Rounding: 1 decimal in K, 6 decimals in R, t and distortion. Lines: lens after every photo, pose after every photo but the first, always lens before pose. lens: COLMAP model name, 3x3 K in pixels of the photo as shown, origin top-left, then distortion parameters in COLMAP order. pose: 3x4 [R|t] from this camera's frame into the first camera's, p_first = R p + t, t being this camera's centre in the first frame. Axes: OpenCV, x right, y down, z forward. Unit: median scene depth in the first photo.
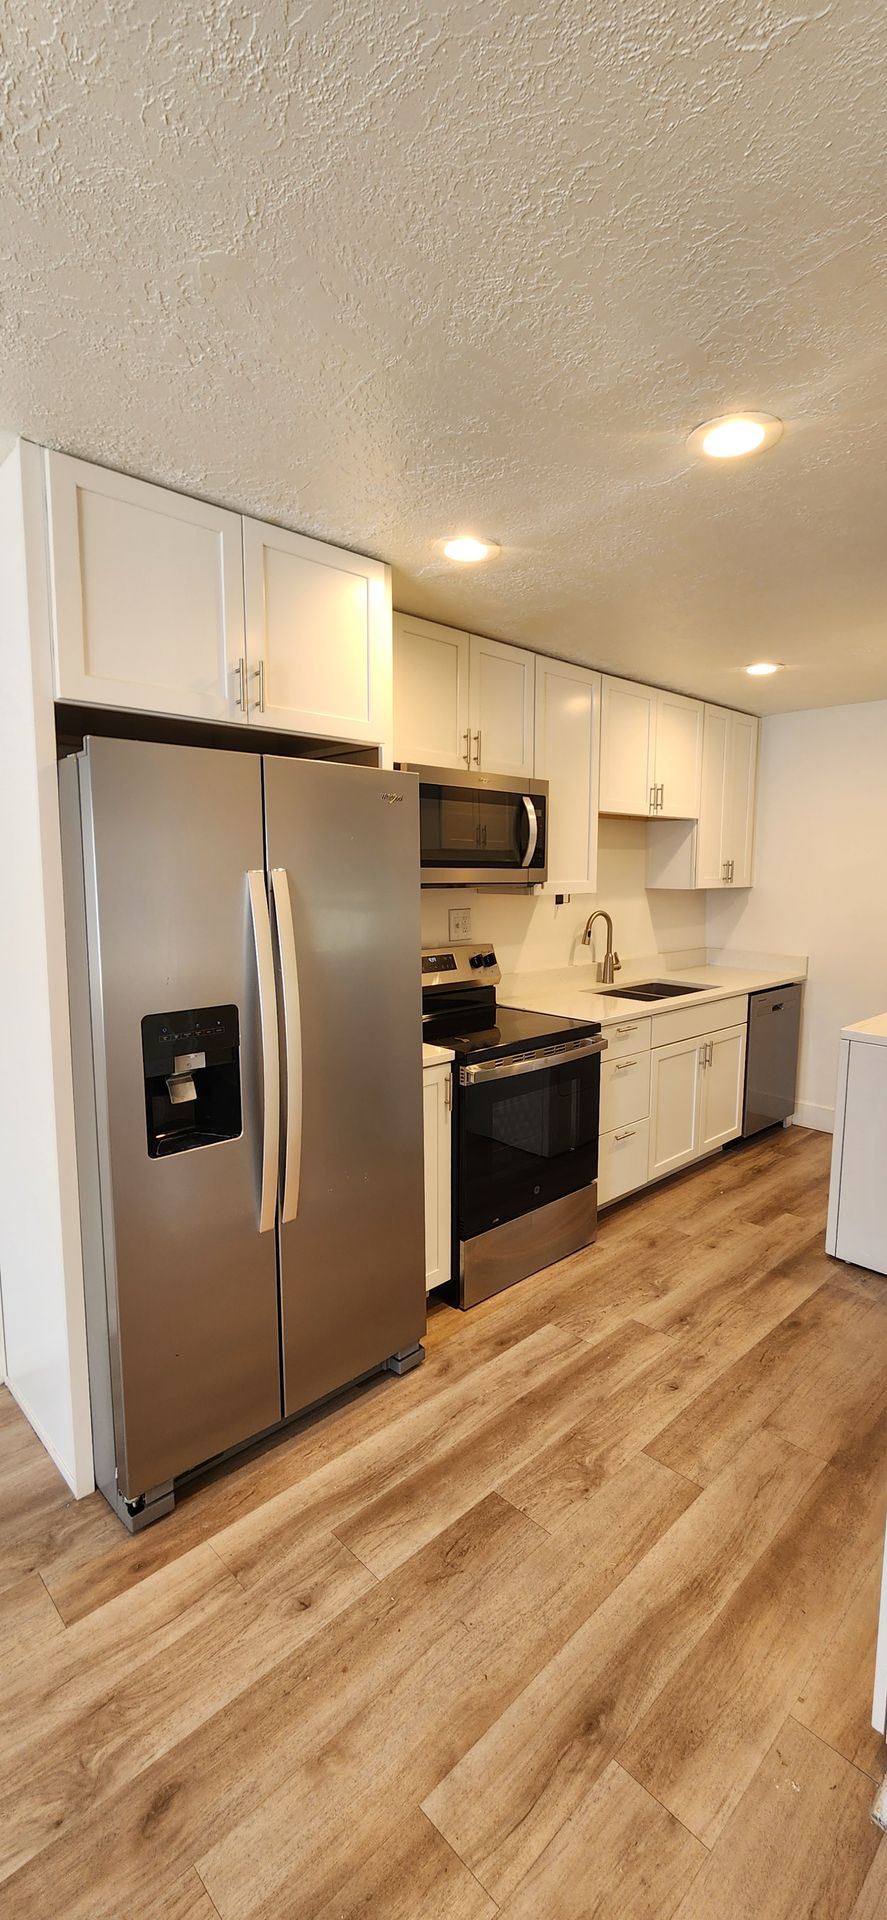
lens RADIAL K [[790.5, 0, 458.0], [0, 790.5, 945.8], [0, 0, 1]] dist [-0.001574, -0.001030]
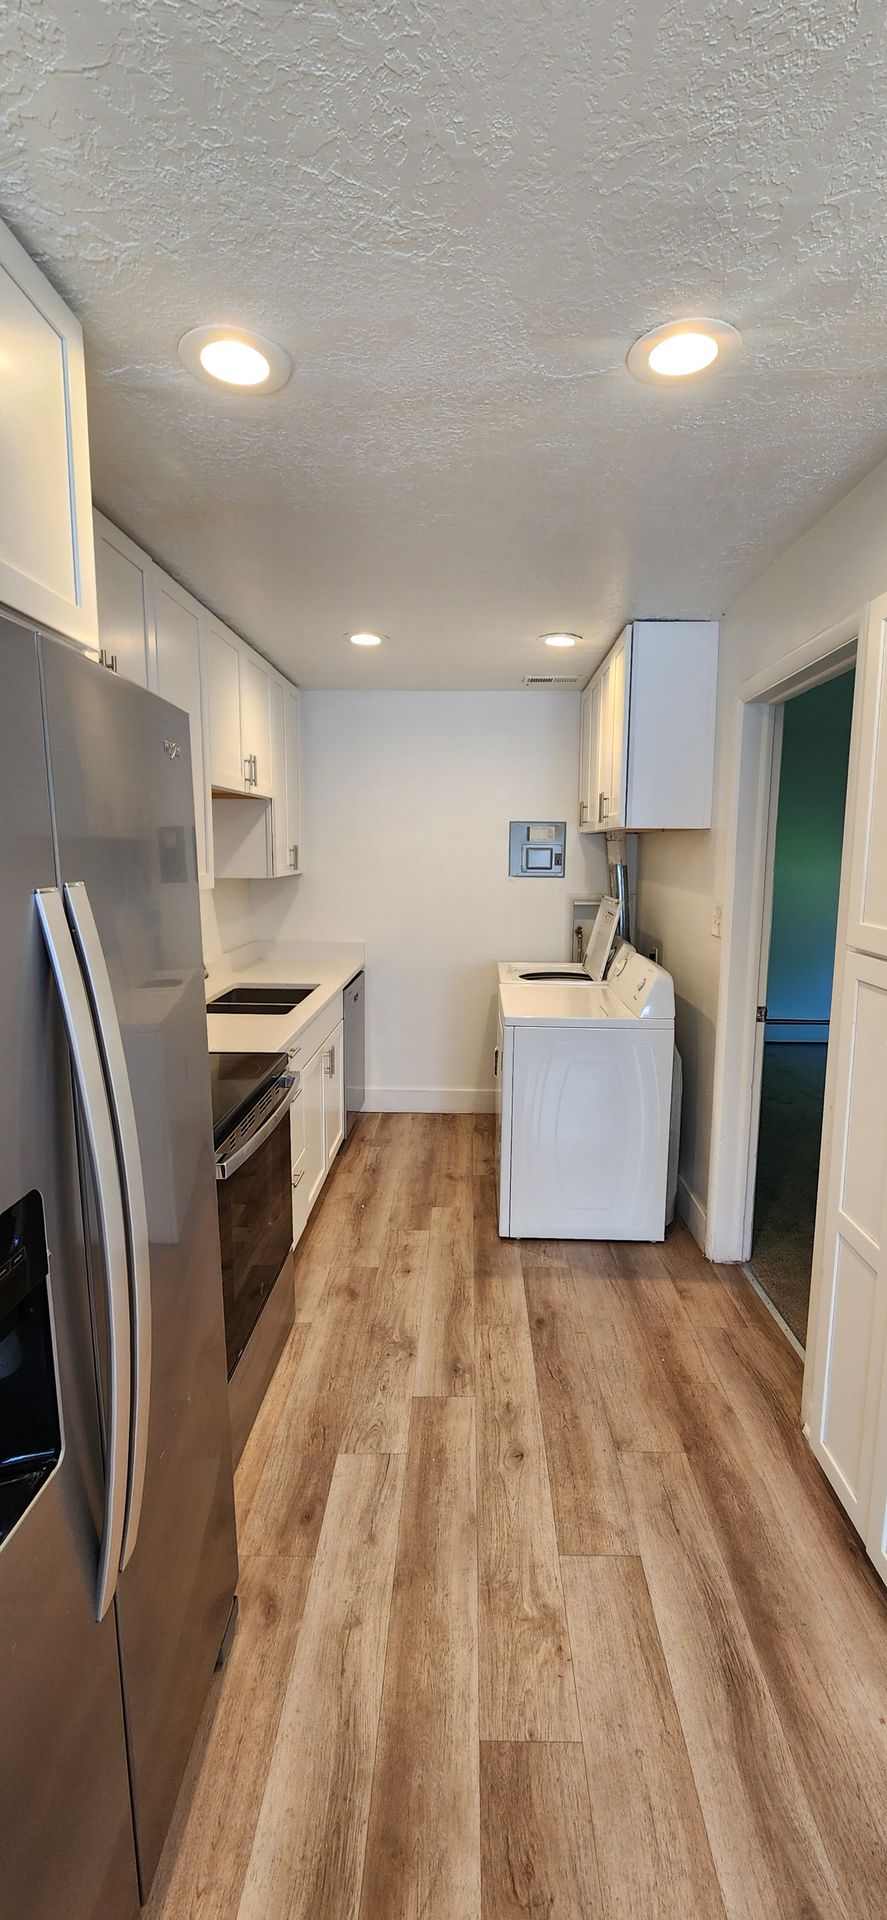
lens RADIAL K [[790.5, 0, 458.4], [0, 790.5, 953.4], [0, 0, 1]] dist [-0.001574, -0.001030]
pose [[0.710855, -0.092368, 0.697247, -0.290601], [0.065253, 0.995724, 0.065382, -0.052176], [-0.700305, -0.000980, 0.713843, 0.361076]]
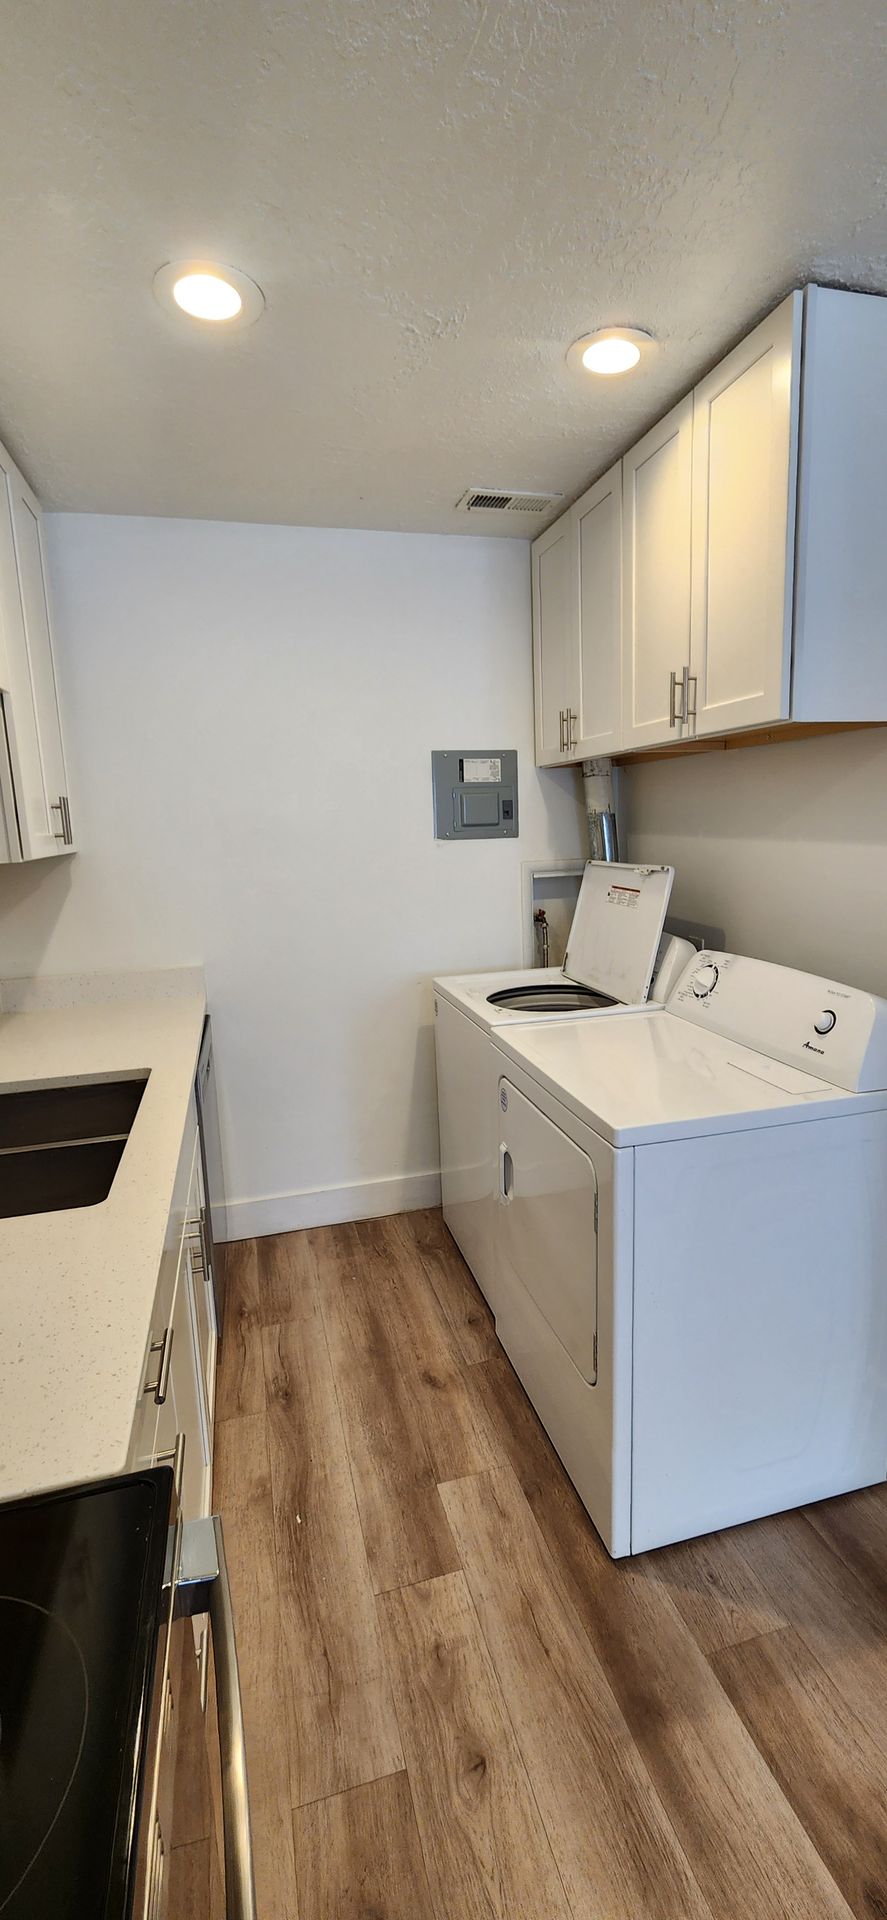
lens RADIAL K [[790.5, 0, 456.0], [0, 790.5, 953.7], [0, 0, 1]] dist [-0.001574, -0.001030]
pose [[0.483077, -0.167579, 0.859392, 0.058286], [0.122913, 0.984773, 0.122937, -0.074951], [-0.866908, 0.046243, 0.496319, 0.953782]]
